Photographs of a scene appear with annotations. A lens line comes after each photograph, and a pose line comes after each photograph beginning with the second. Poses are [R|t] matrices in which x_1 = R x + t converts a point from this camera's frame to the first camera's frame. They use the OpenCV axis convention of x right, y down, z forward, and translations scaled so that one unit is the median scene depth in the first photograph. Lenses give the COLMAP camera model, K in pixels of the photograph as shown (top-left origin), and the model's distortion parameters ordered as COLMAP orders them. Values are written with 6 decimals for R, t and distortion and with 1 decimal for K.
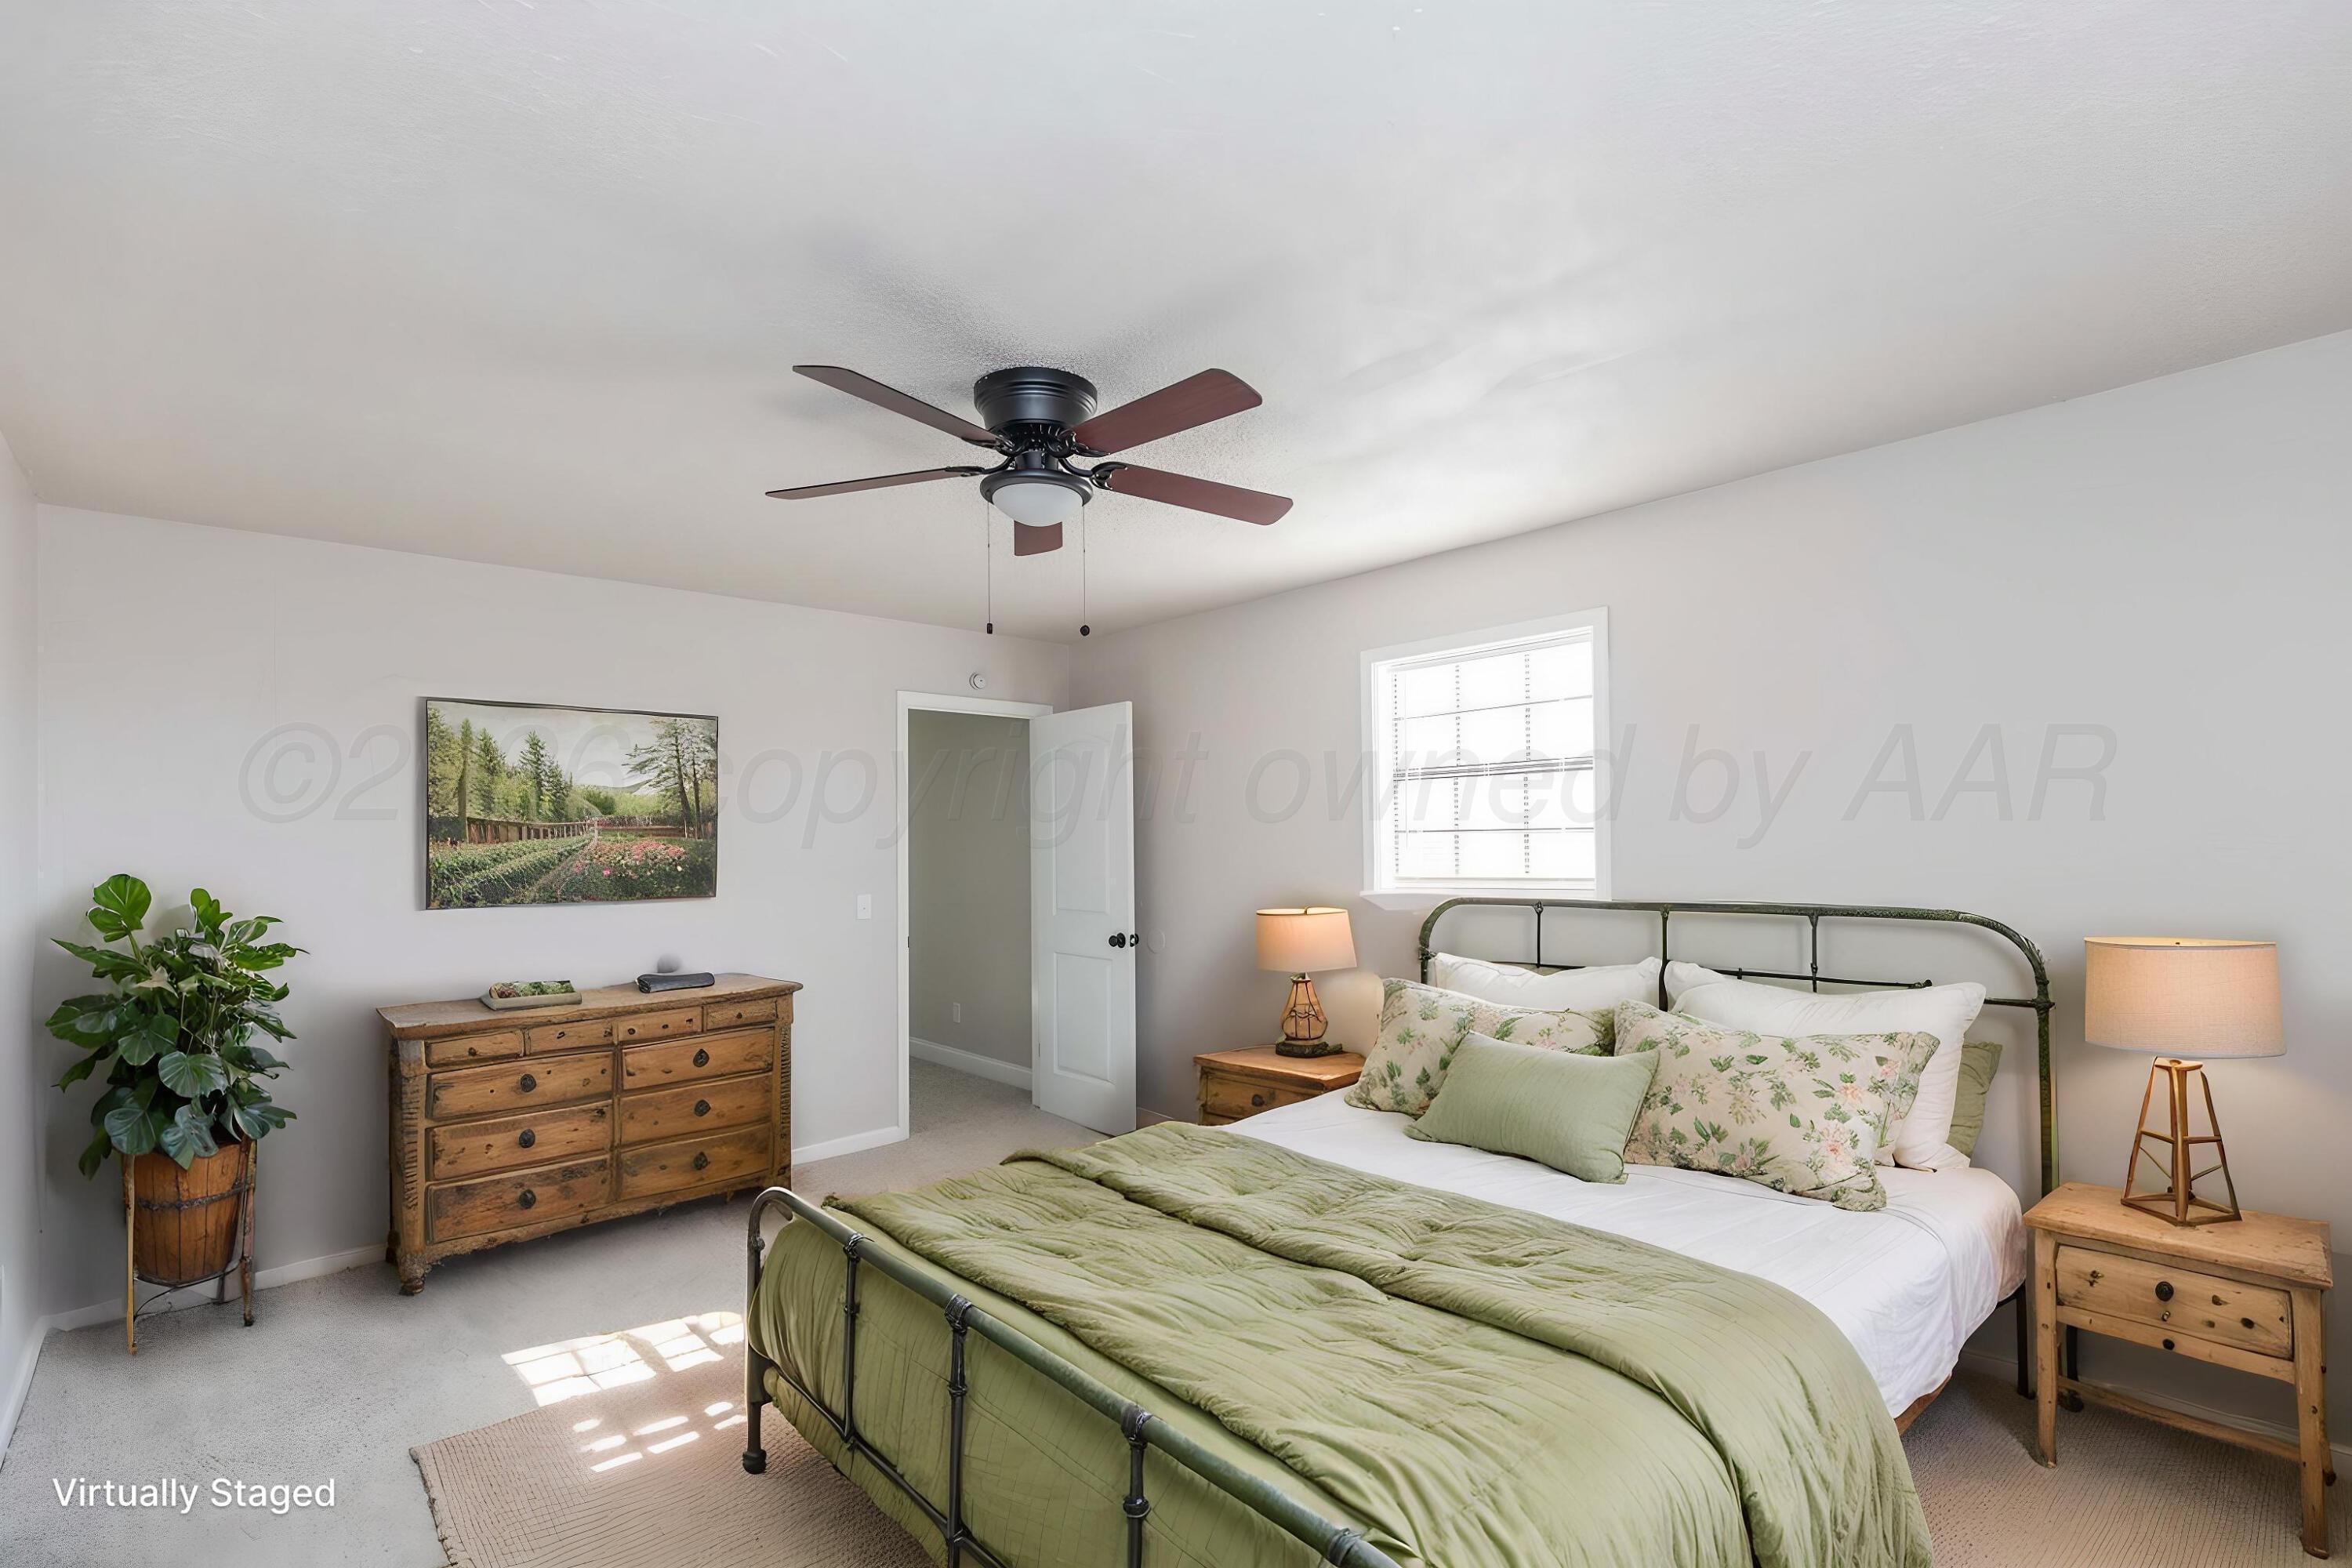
lens RADIAL K [[1060.9, 0, 1185.8], [0, 1060.9, 828.5], [0, 0, 1]] dist [0.003030, -0.000029]
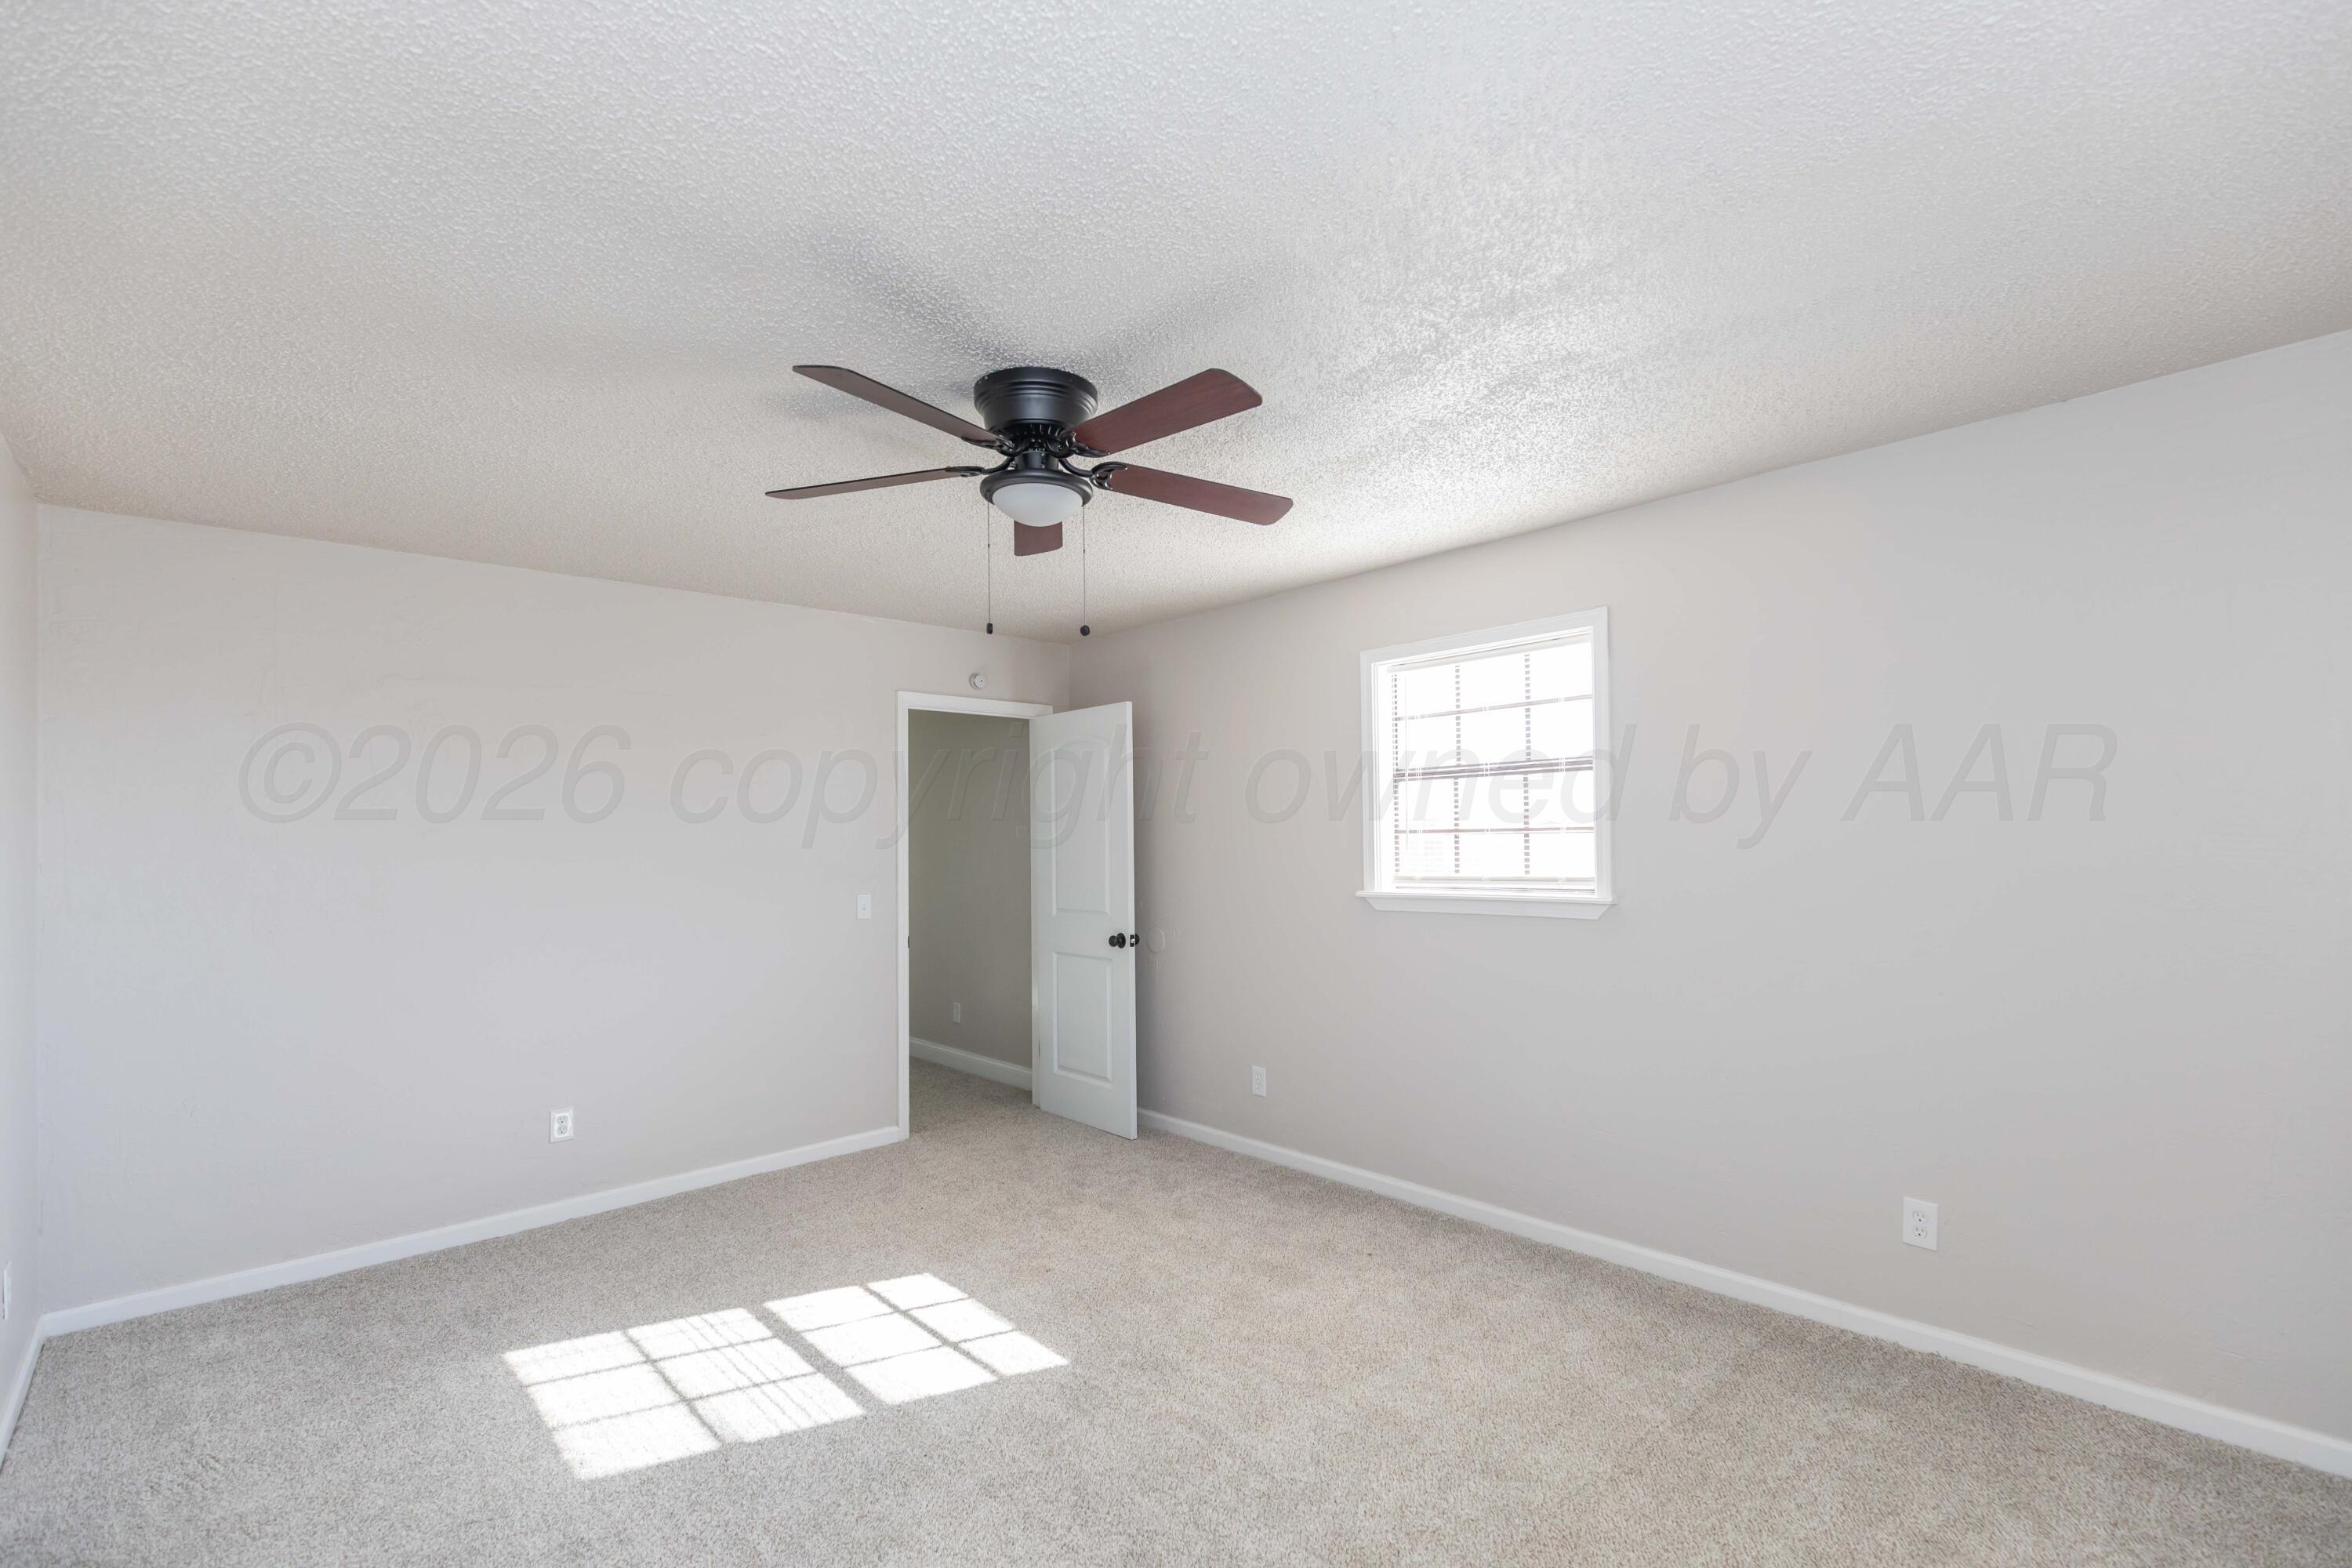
lens RADIAL K [[1060.9, 0, 1185.8], [0, 1060.9, 828.5], [0, 0, 1]] dist [0.003030, -0.000029]
pose [[1.000000, 0.000372, 0.000285, -0.339094], [-0.000372, 1.000000, -0.000033, 0.264631], [-0.000285, 0.000033, 1.000000, 0.536820]]
